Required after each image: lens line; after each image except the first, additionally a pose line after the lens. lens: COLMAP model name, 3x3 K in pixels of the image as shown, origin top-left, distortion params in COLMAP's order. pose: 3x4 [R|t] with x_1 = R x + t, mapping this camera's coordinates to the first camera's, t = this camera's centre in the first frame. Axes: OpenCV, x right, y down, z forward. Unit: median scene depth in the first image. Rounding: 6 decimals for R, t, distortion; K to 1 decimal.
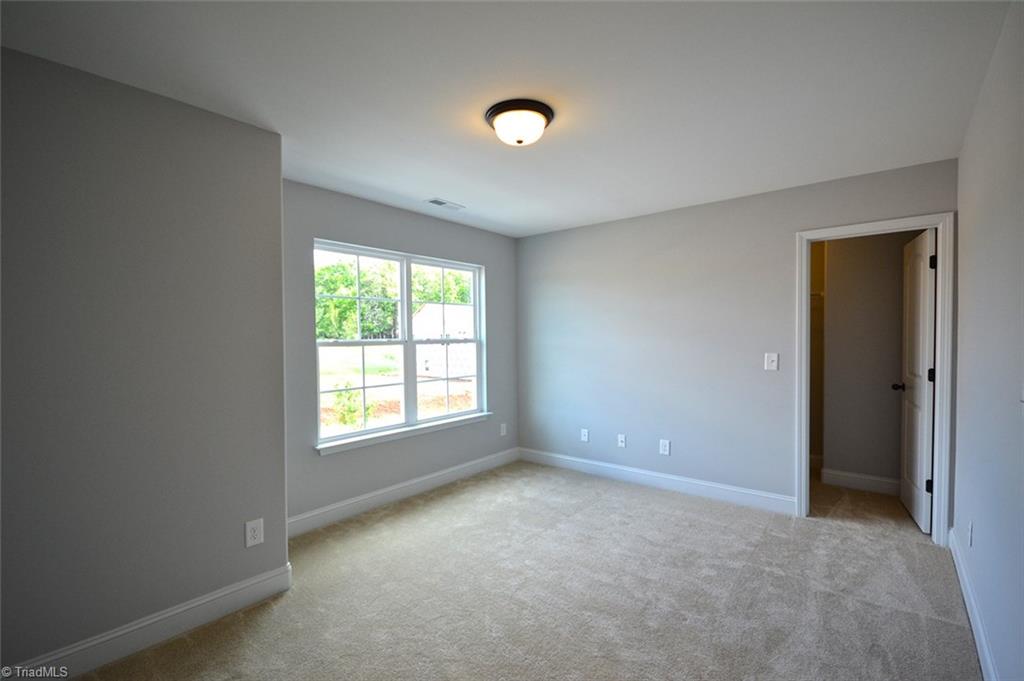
lens RADIAL K [[456.4, 0, 507.5], [0, 456.4, 346.9], [0, 0, 1]] dist [0.003323, -0.008915]
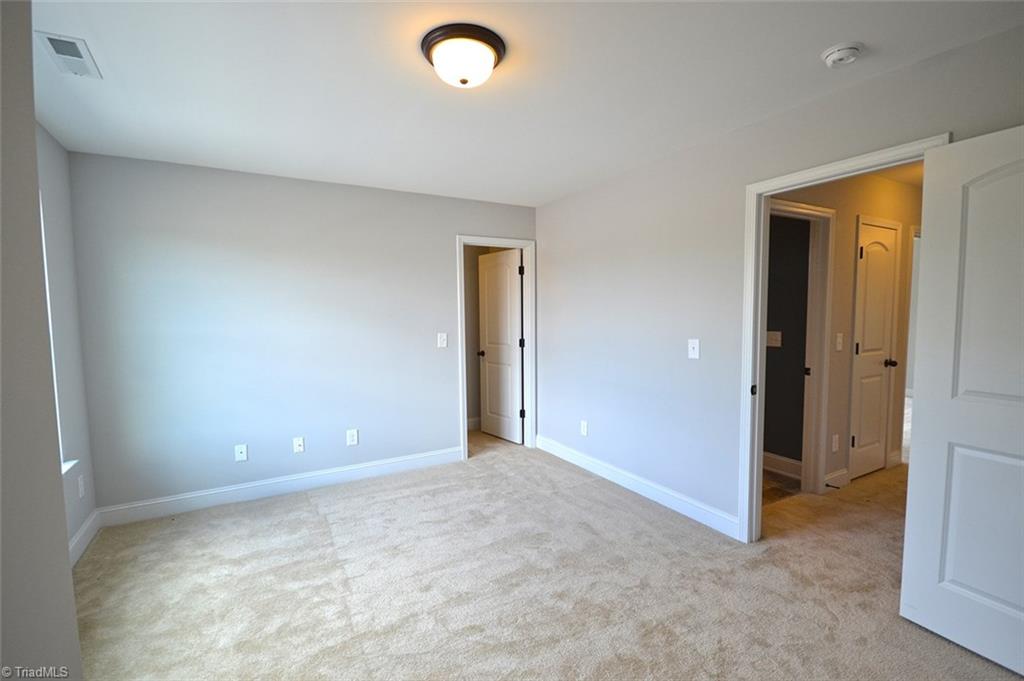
lens RADIAL K [[456.4, 0, 507.5], [0, 456.4, 346.9], [0, 0, 1]] dist [0.003323, -0.008915]
pose [[0.350994, -0.063395, 0.934229, -0.517769], [0.029408, 0.997960, 0.056670, -0.014526], [-0.935916, 0.007583, 0.352142, 0.453171]]
